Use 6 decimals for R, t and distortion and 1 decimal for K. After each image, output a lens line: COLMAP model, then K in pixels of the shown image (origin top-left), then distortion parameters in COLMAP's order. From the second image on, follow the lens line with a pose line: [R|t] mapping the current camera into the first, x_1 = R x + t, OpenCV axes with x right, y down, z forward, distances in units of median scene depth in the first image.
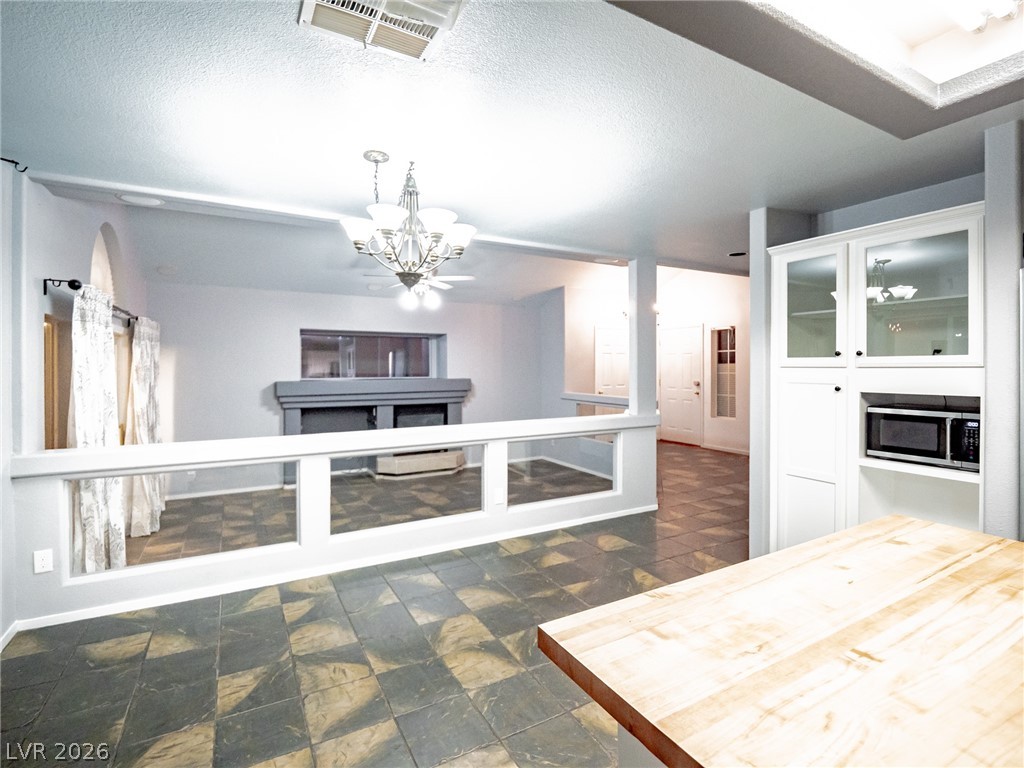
lens RADIAL K [[497.6, 0, 513.9], [0, 497.6, 369.3], [0, 0, 1]] dist [-0.007255, -0.006595]
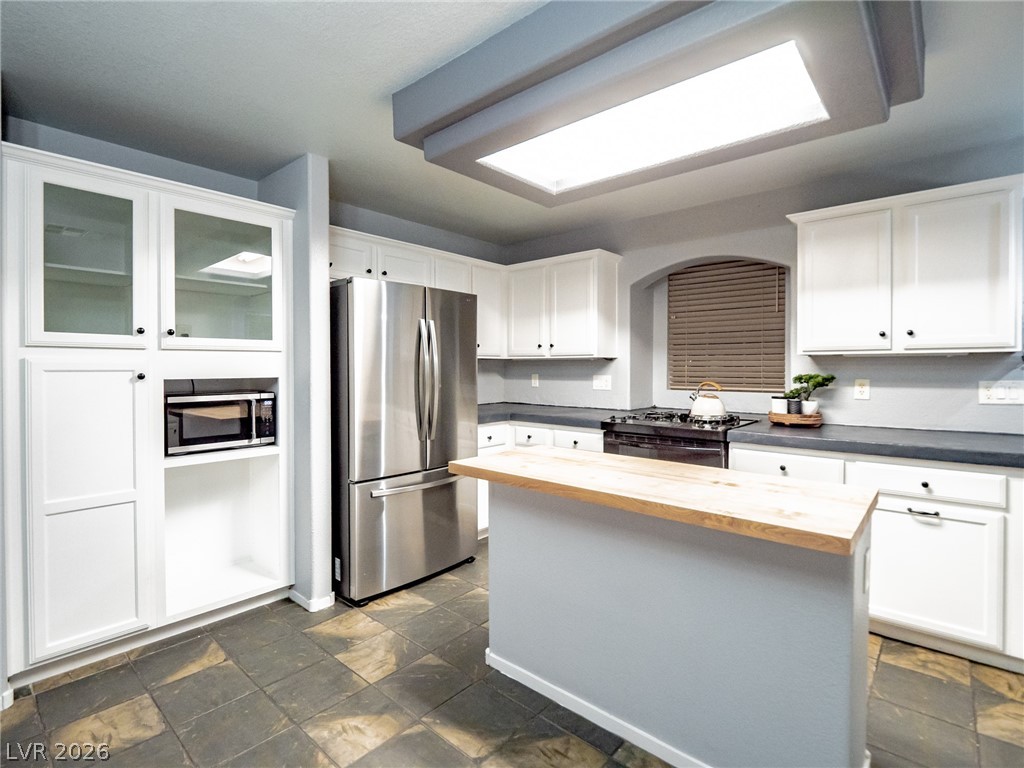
lens RADIAL K [[501.9, 0, 513.4], [0, 501.9, 370.8], [0, 0, 1]] dist [-0.000710, -0.011548]
pose [[-0.329295, -0.005090, 0.944213, -0.113204], [0.009207, 0.999921, 0.008601, 0.012275], [-0.944182, 0.011526, -0.329222, 0.296358]]
